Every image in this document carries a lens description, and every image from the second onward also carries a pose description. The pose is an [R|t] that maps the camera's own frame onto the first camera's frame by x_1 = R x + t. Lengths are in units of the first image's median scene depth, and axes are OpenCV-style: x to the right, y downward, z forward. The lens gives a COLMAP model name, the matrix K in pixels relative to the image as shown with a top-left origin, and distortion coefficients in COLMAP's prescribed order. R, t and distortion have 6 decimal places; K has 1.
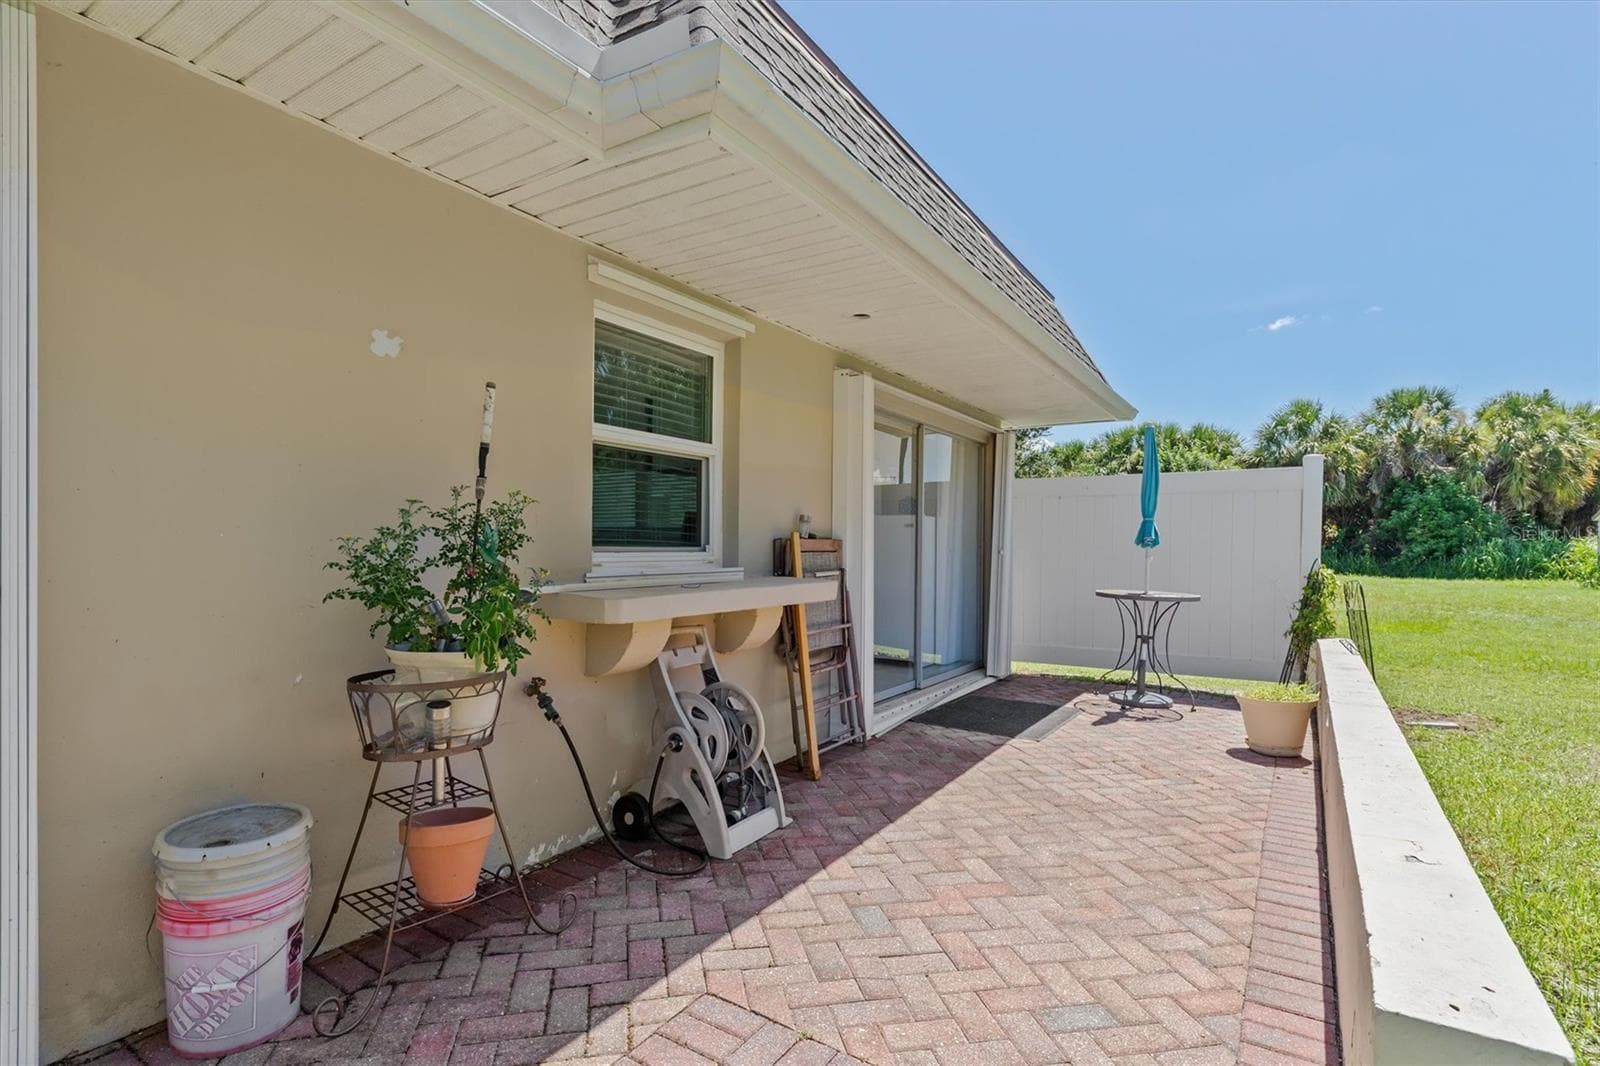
lens RADIAL K [[770.7, 0, 784.1], [0, 770.7, 536.5], [0, 0, 1]] dist [0.001558, -0.000462]
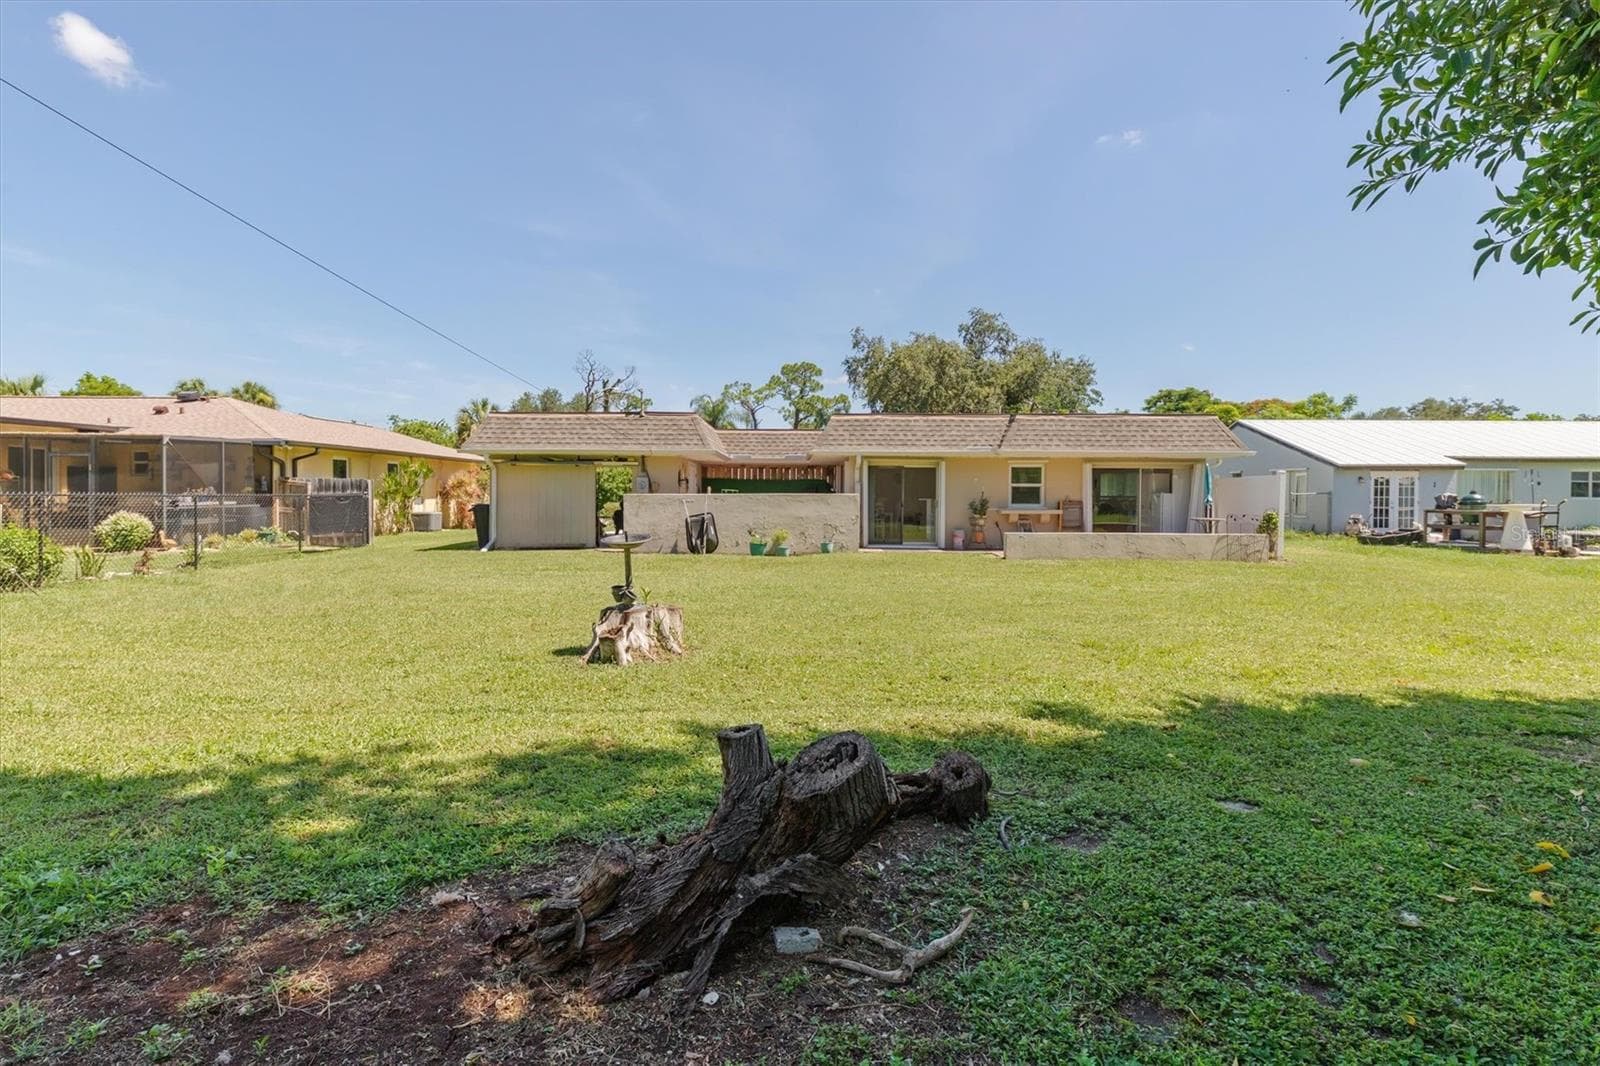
lens RADIAL K [[770.7, 0, 784.1], [0, 770.7, 536.5], [0, 0, 1]] dist [0.001558, -0.000462]
pose [[0.536100, 0.041711, -0.843123, 3.427154], [0.009860, 0.998401, 0.055663, -0.070266], [0.844097, -0.038154, 0.534832, -3.311169]]
